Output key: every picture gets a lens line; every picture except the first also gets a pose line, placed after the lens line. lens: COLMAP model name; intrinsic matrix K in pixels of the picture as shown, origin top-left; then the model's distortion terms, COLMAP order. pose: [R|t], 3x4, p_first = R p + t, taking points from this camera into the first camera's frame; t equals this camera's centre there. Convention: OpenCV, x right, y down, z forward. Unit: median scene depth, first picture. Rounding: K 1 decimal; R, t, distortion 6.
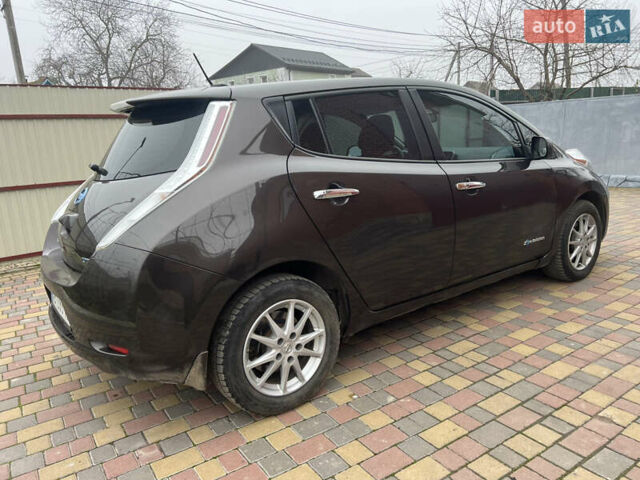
lens RADIAL K [[478.2, 0, 322.9], [0, 478.2, 240.3], [0, 0, 1]] dist [0.046576, -0.041193]
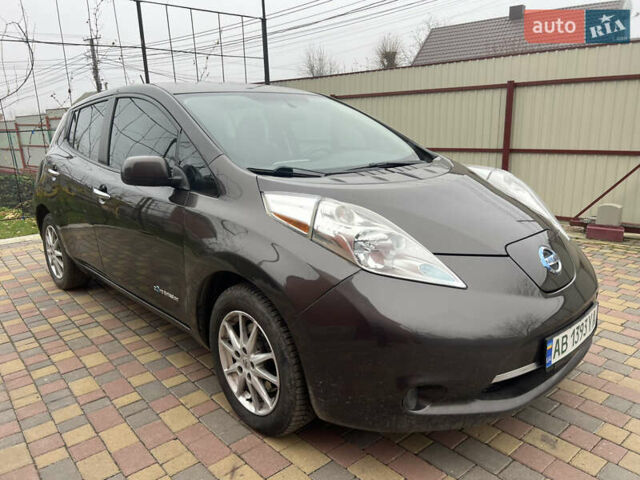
lens RADIAL K [[483.2, 0, 318.7], [0, 483.2, 241.8], [0, 0, 1]] dist [0.049141, -0.049034]
pose [[0.112431, 0.297366, -0.948120, 1.347927], [-0.190430, 0.942932, 0.273157, -0.382138], [0.975241, 0.149839, 0.162642, 1.276774]]
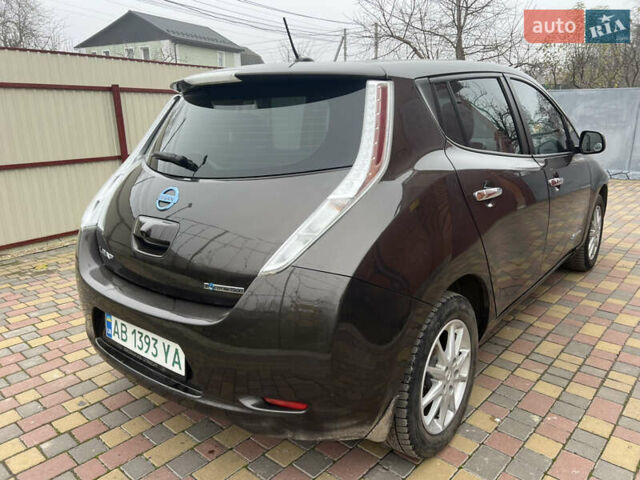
lens RADIAL K [[478.2, 0, 322.9], [0, 478.2, 240.3], [0, 0, 1]] dist [0.046576, -0.041193]
pose [[0.968216, -0.029342, 0.248389, -0.381296], [0.020602, 0.999076, 0.037714, -0.042030], [-0.249266, -0.031398, 0.967926, 0.178445]]
